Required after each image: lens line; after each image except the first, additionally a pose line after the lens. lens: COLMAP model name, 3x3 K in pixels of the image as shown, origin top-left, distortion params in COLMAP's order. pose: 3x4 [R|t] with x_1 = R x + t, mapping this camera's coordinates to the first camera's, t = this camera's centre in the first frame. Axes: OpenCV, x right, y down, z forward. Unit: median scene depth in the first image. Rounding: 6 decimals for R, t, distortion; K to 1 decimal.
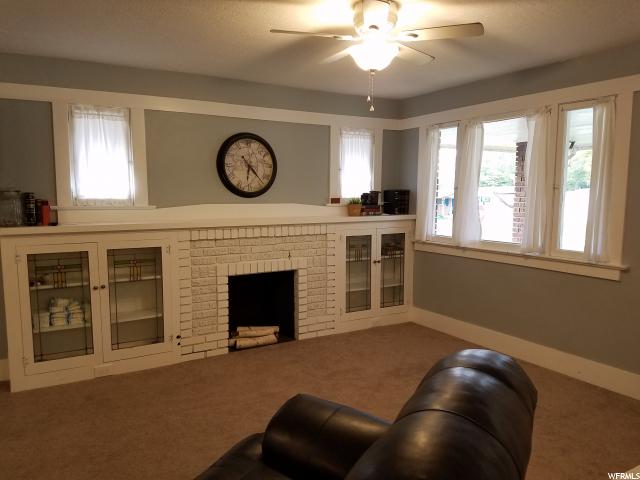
lens RADIAL K [[473.1, 0, 315.7], [0, 473.1, 250.8], [0, 0, 1]] dist [0.073217, -0.082757]
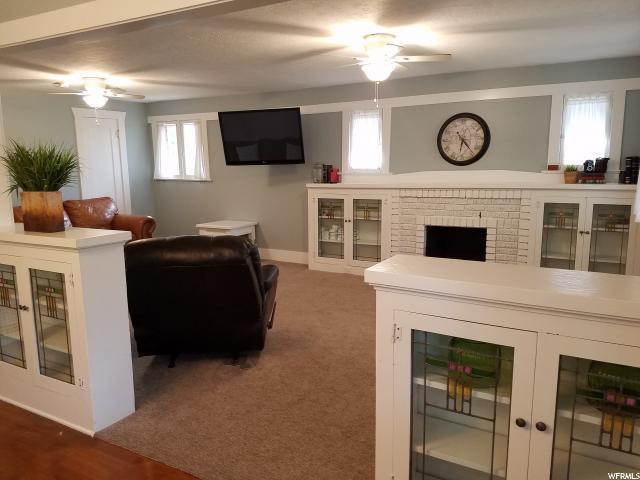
lens RADIAL K [[473.1, 0, 320.4], [0, 473.1, 258.0], [0, 0, 1]] dist [0.073217, -0.082757]
pose [[0.489190, 0.161793, -0.857039, 0.843996], [-0.088626, 0.986778, 0.135698, -0.011765], [0.867663, 0.009574, 0.497061, 0.069333]]
